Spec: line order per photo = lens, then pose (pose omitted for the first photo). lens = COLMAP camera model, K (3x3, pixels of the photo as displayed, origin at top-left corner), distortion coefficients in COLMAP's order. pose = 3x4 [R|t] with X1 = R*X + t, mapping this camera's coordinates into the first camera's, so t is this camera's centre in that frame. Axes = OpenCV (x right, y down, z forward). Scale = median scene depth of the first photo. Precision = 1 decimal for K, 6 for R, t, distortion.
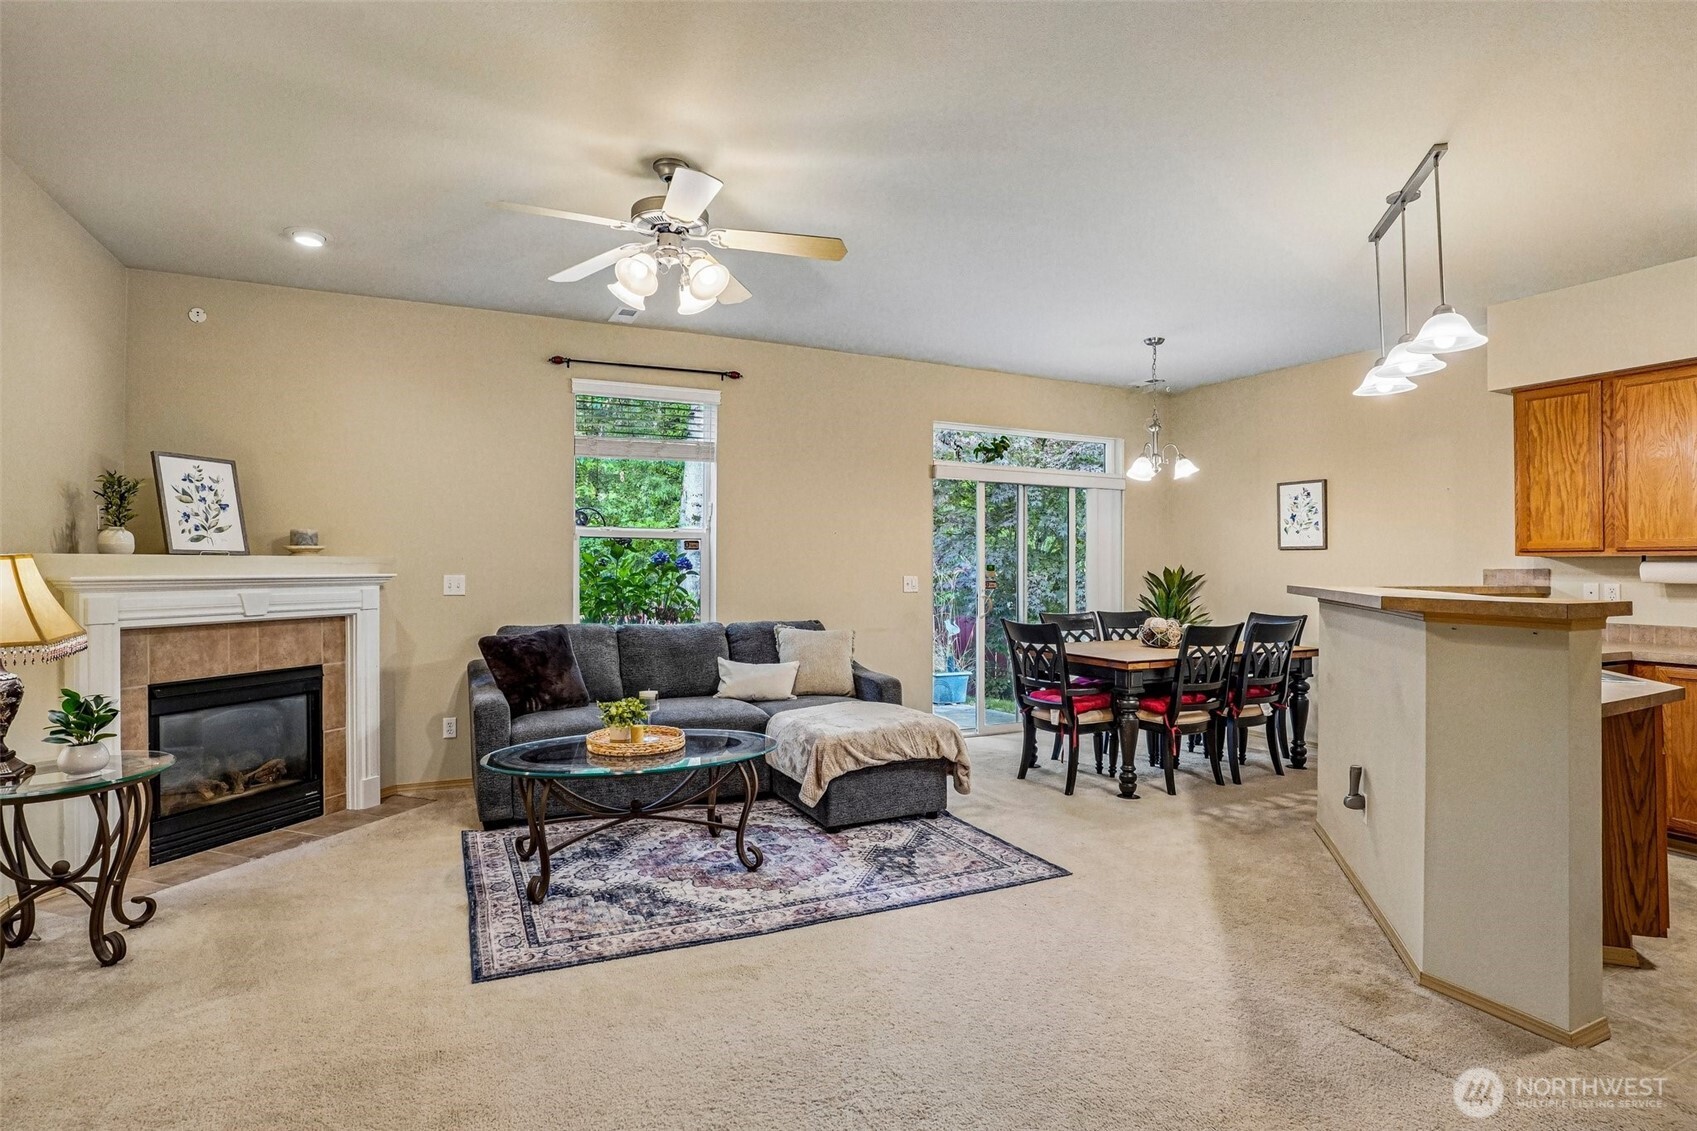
lens RADIAL K [[864.3, 0, 862.0], [0, 864.3, 554.9], [0, 0, 1]] dist [-0.071329, 0.034336]
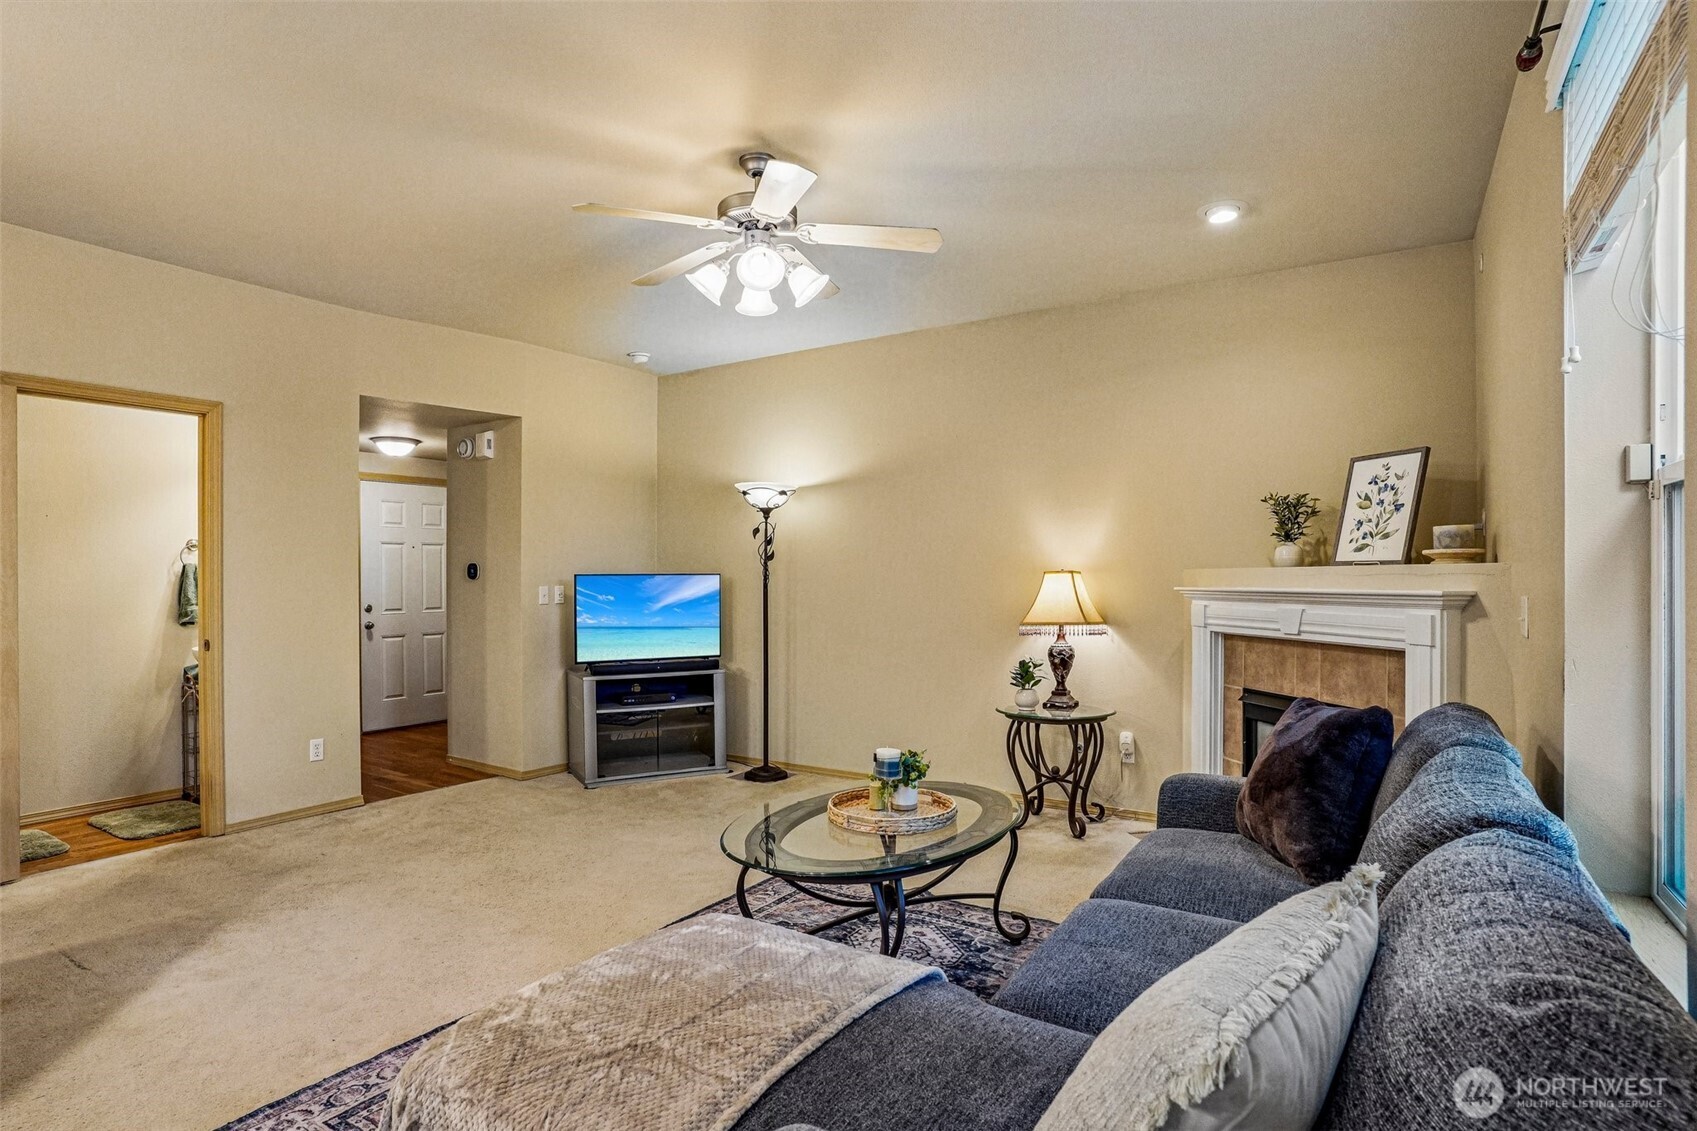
lens RADIAL K [[864.3, 0, 853.8], [0, 864.3, 572.0], [0, 0, 1]] dist [-0.071329, 0.034336]
pose [[-0.859138, -0.007762, -0.511685, 0.125415], [0.002276, 0.999817, -0.018987, 0.021082], [0.511738, -0.017477, -0.858964, 1.429643]]
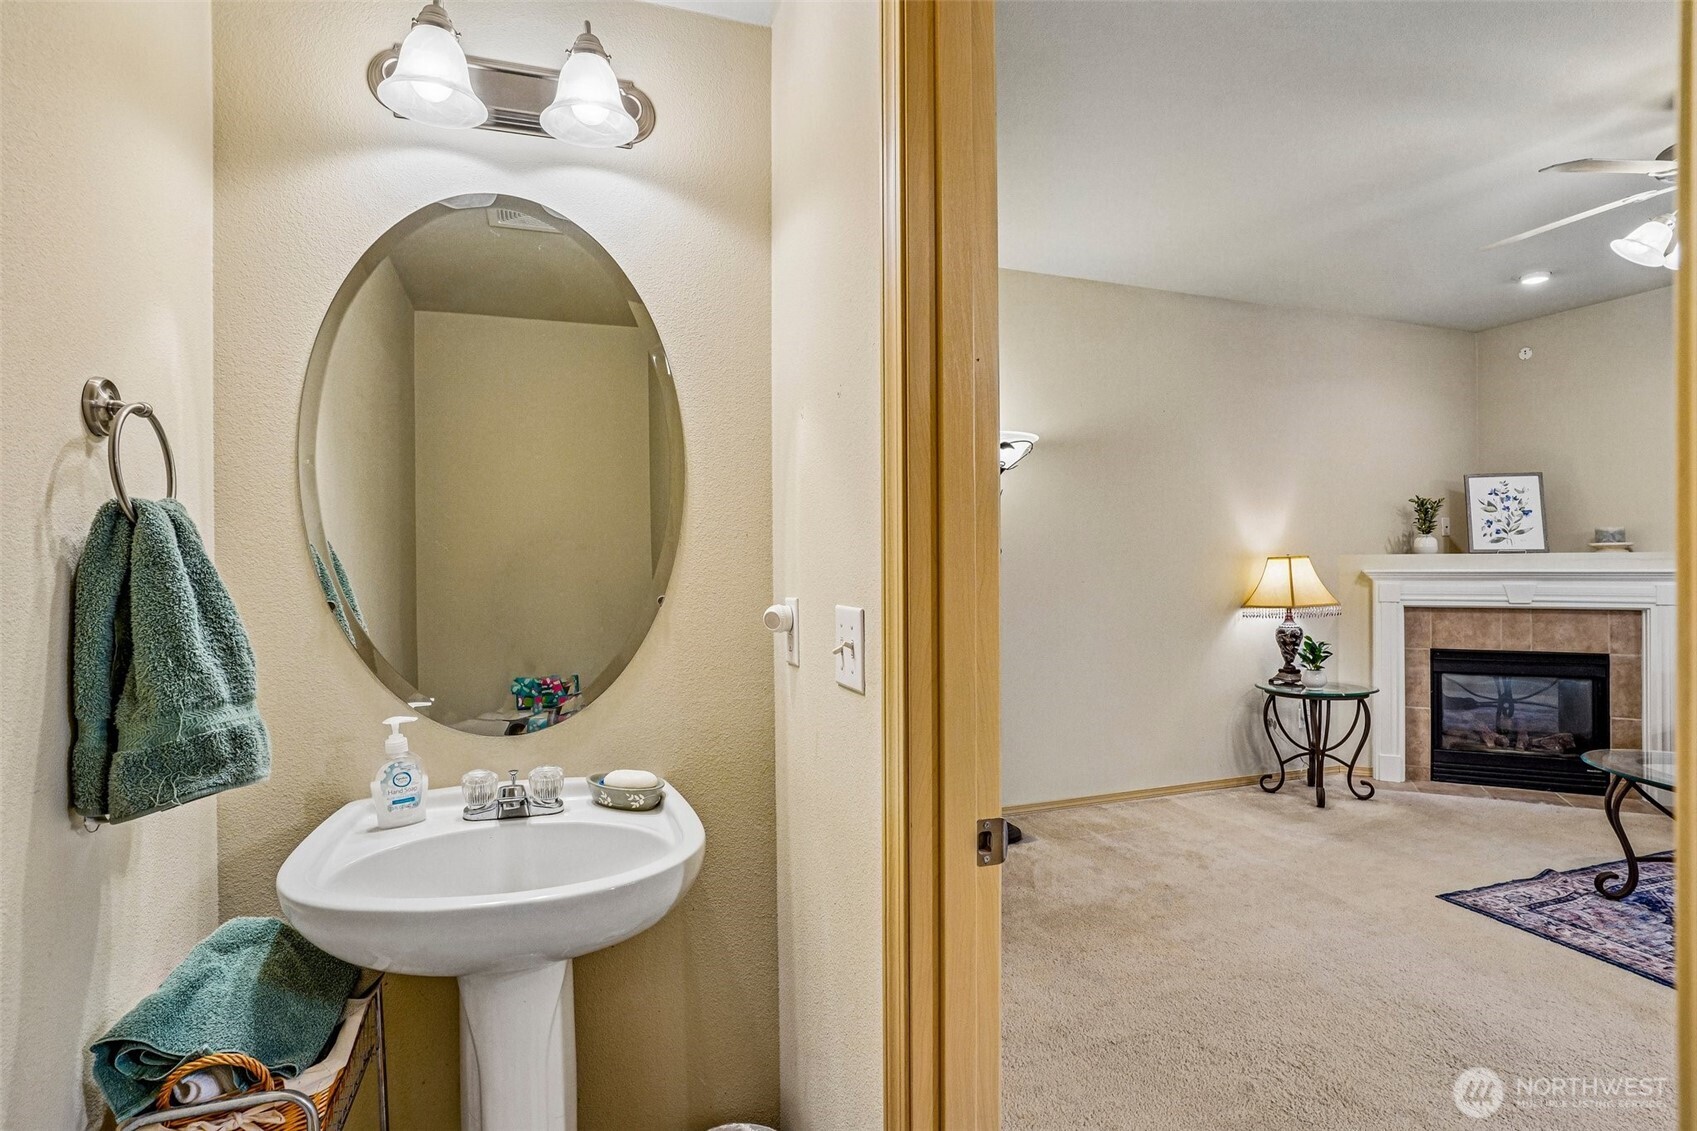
lens RADIAL K [[864.3, 0, 841.3], [0, 864.3, 564.4], [0, 0, 1]] dist [-0.071329, 0.034336]
pose [[-0.126053, -0.001714, -0.992022, 0.538833], [0.014941, 0.999882, -0.003626, 0.006219], [0.991911, -0.015279, -0.126013, 0.180181]]
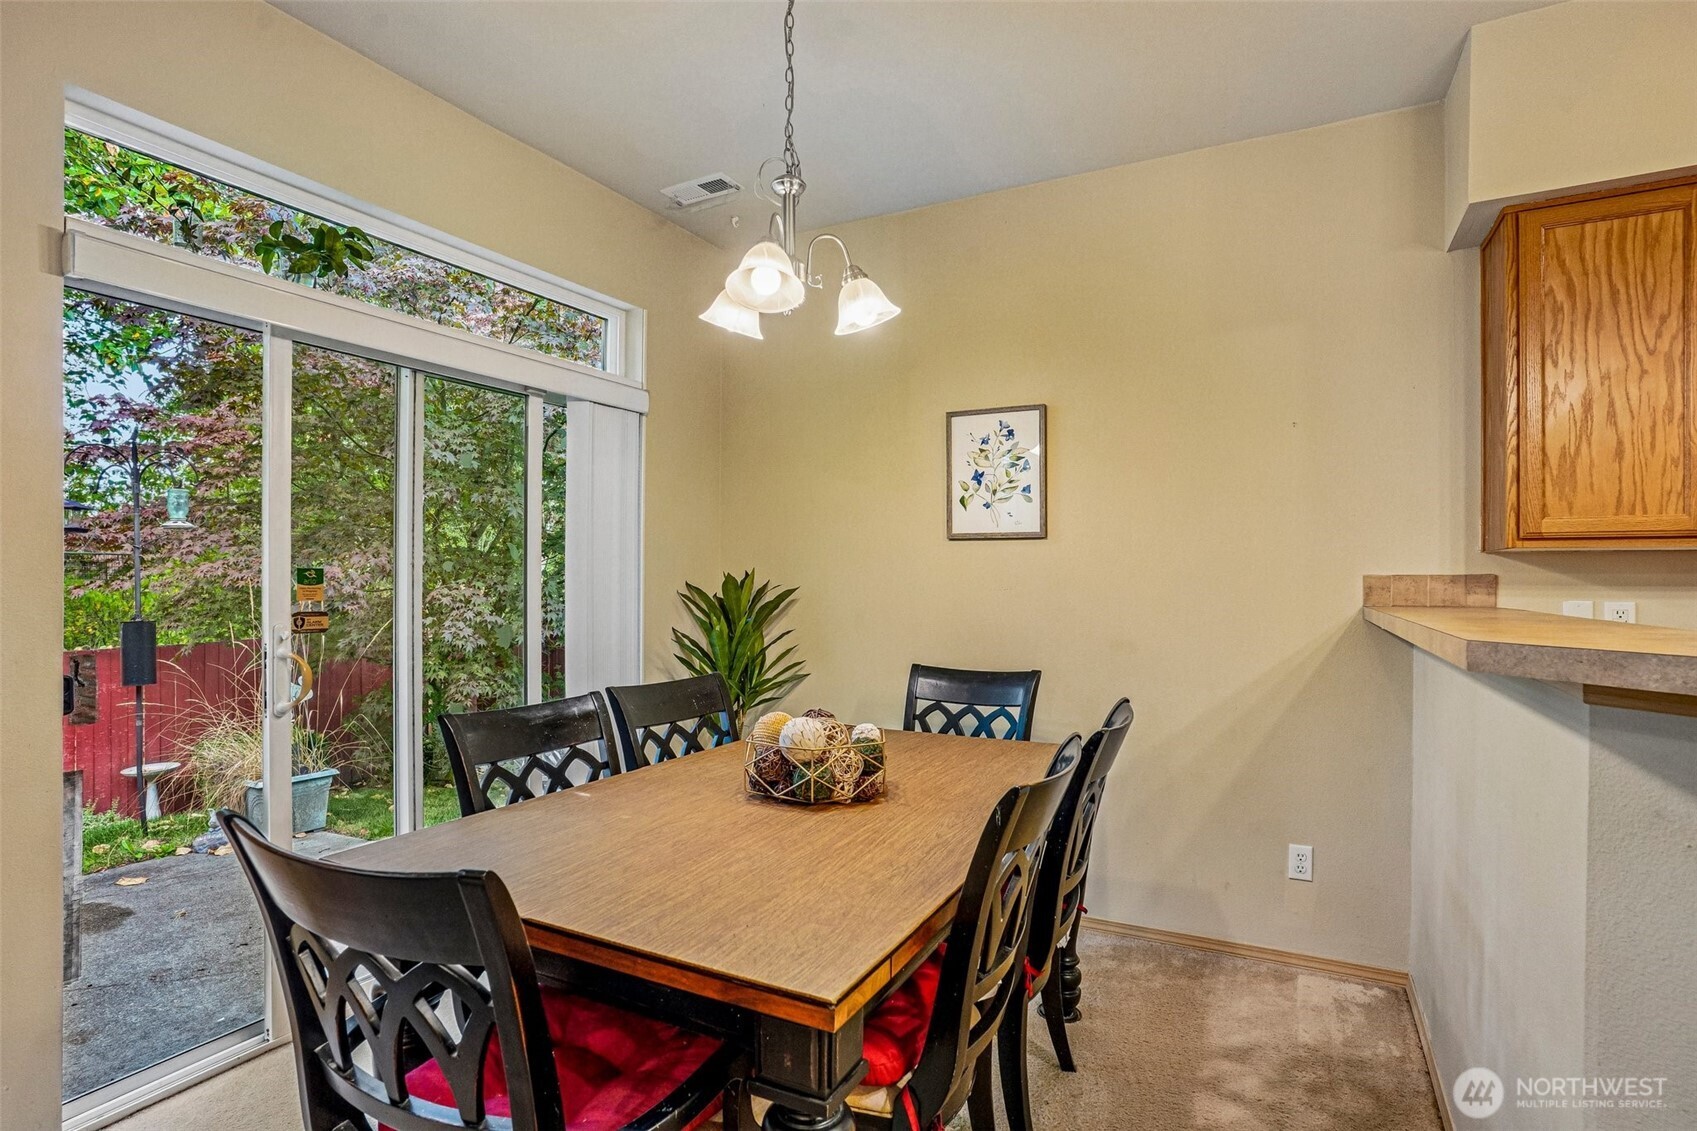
lens RADIAL K [[864.3, 0, 844.1], [0, 864.3, 578.6], [0, 0, 1]] dist [-0.071329, 0.034336]
pose [[0.822889, -0.006102, 0.568169, 0.210293], [-0.004639, 0.999837, 0.017457, 0.013438], [-0.568183, -0.017001, 0.822726, 0.920491]]
